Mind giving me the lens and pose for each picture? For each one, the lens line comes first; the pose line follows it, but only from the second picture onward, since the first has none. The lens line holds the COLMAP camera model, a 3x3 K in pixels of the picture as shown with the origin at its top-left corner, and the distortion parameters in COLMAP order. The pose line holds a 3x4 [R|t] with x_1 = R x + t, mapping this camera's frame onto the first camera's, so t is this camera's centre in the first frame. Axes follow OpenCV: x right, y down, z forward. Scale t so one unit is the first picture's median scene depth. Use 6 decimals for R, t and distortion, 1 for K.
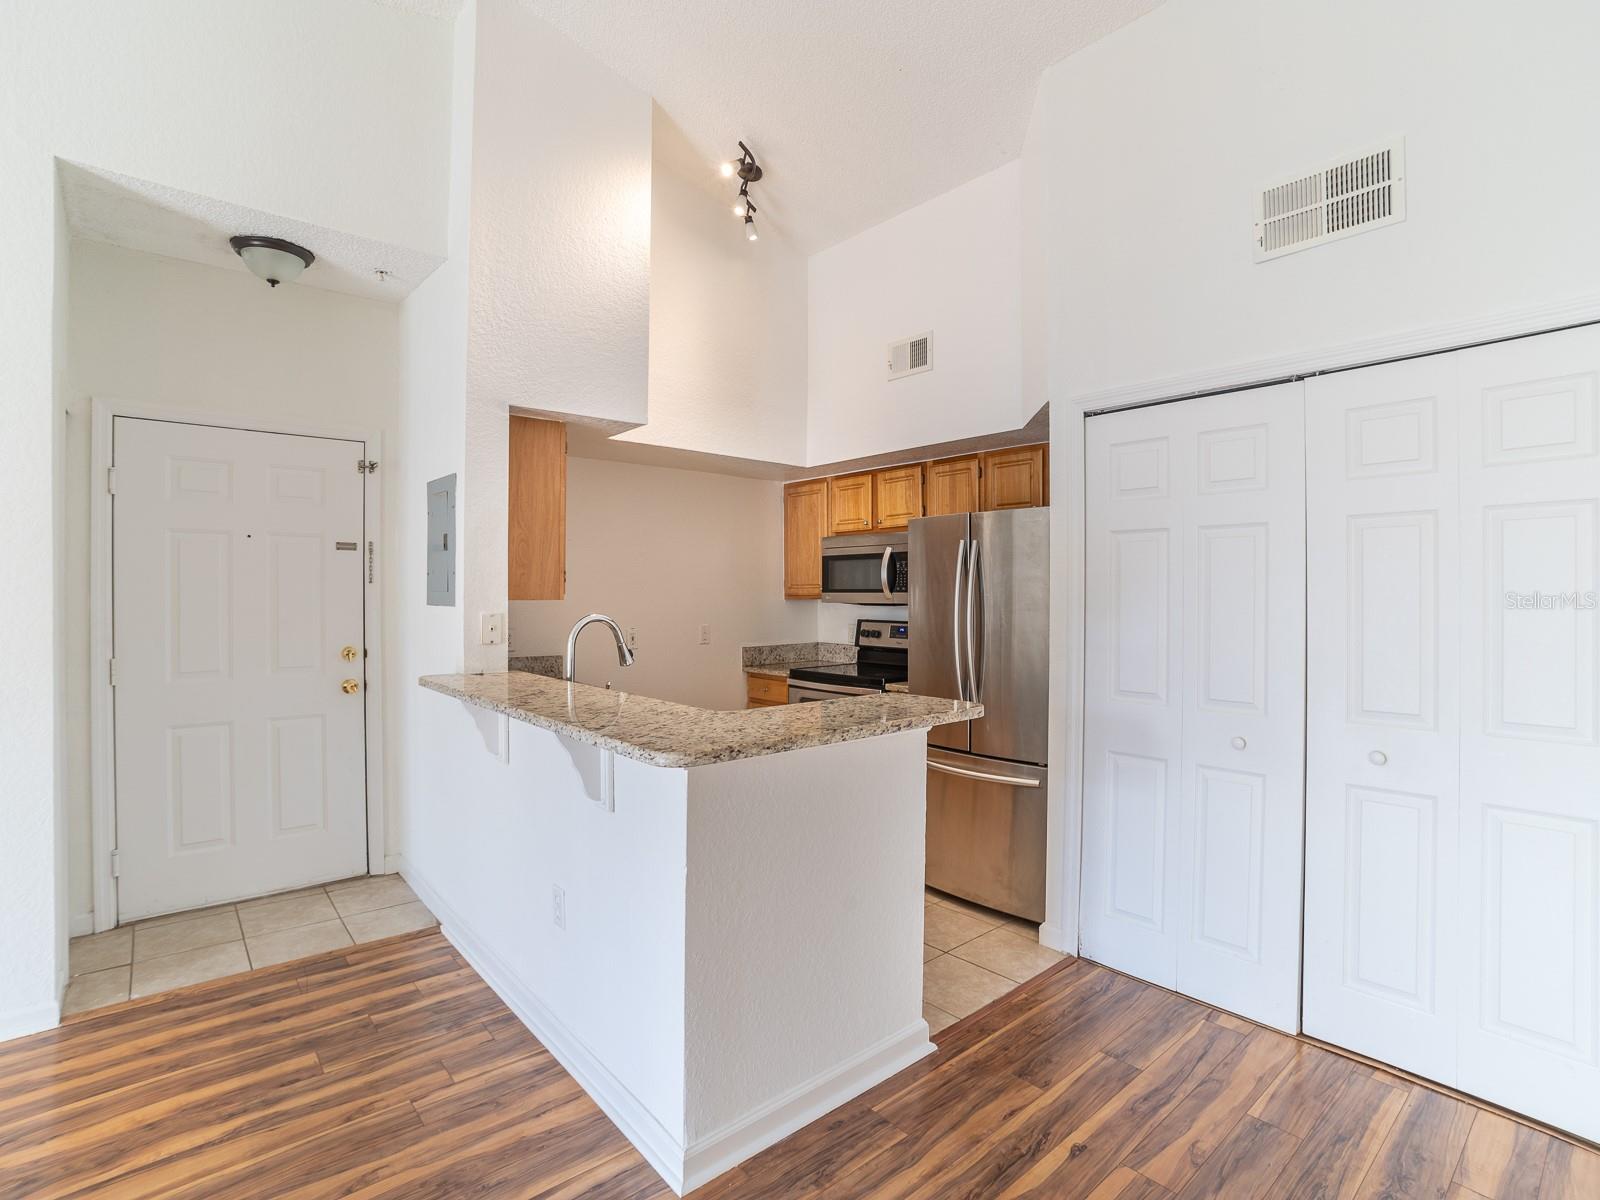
lens RADIAL K [[781.3, 0, 800.0], [0, 781.3, 600.0], [0, 0, 1]] dist [-0.085301, 0.034805]
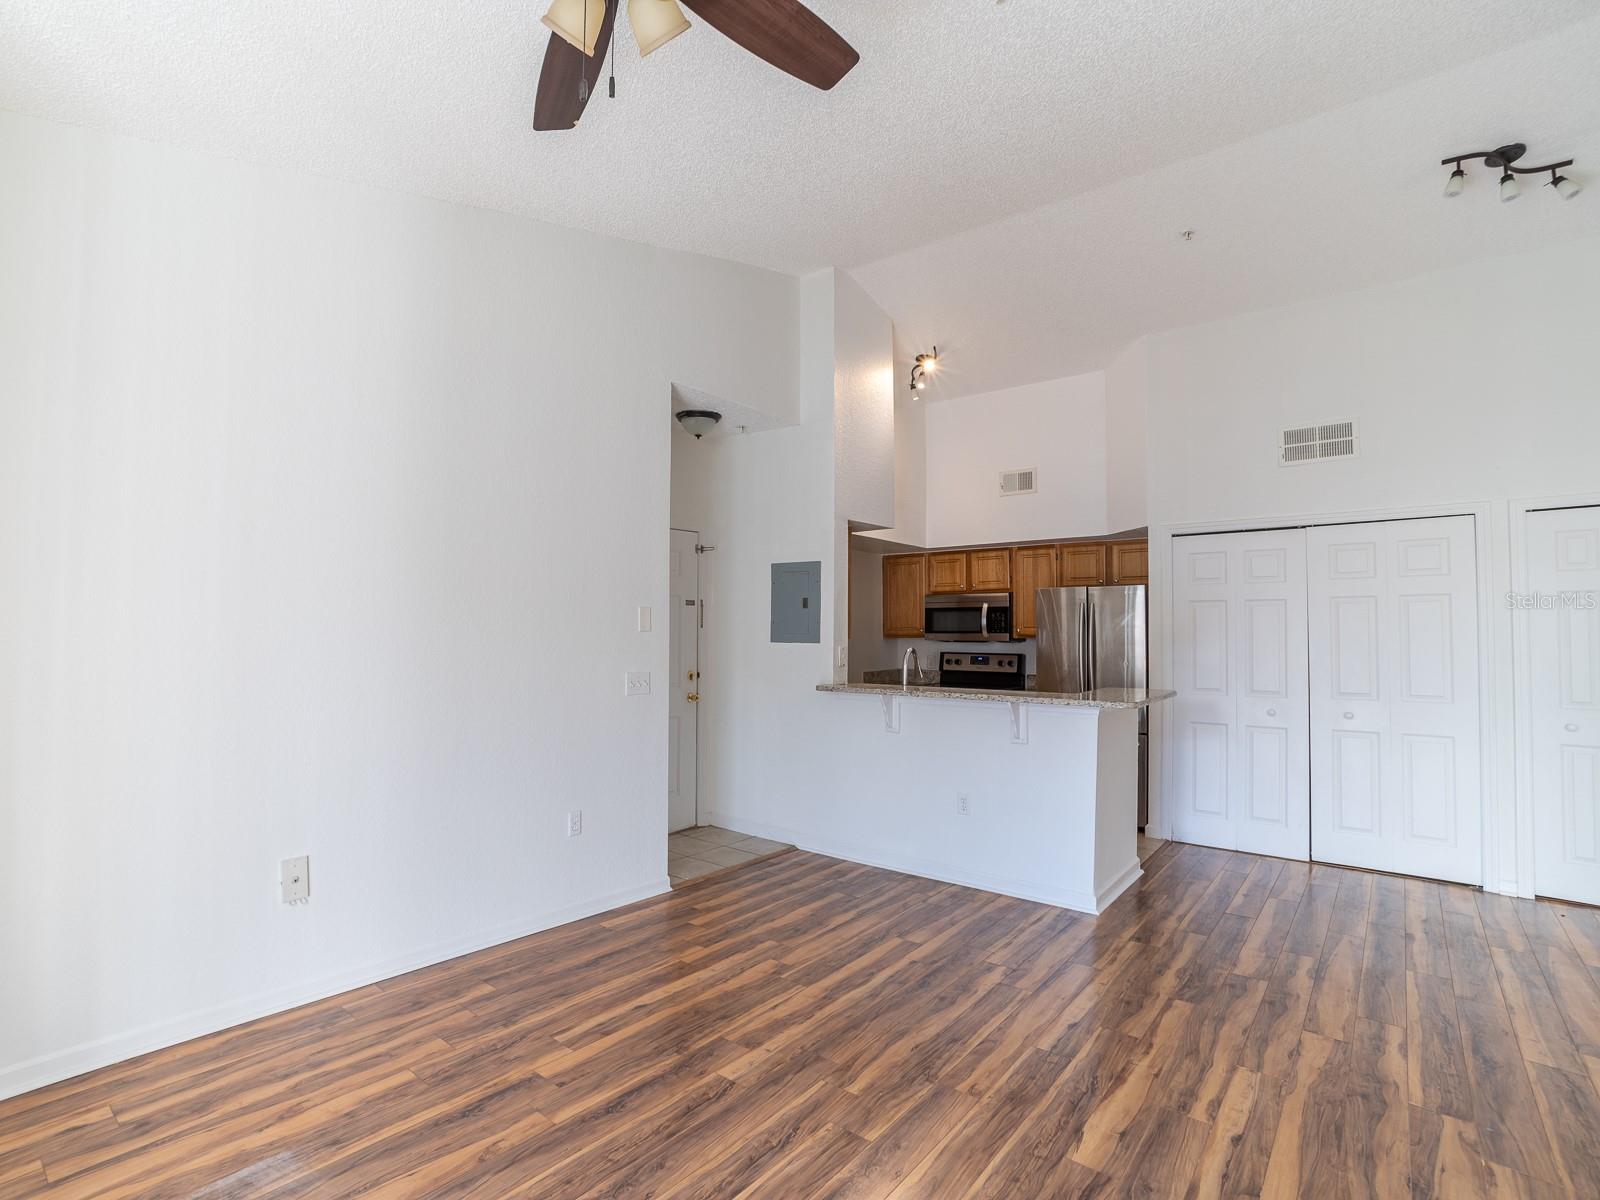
lens RADIAL K [[777.9, 0, 704.1], [0, 777.9, 615.6], [0, 0, 1]] dist [-0.076933, 0.033836]
pose [[0.993492, 0.003681, 0.113841, -0.787334], [-0.000484, 0.999605, -0.028099, -0.002667], [-0.113900, 0.027861, 0.993102, -0.542954]]
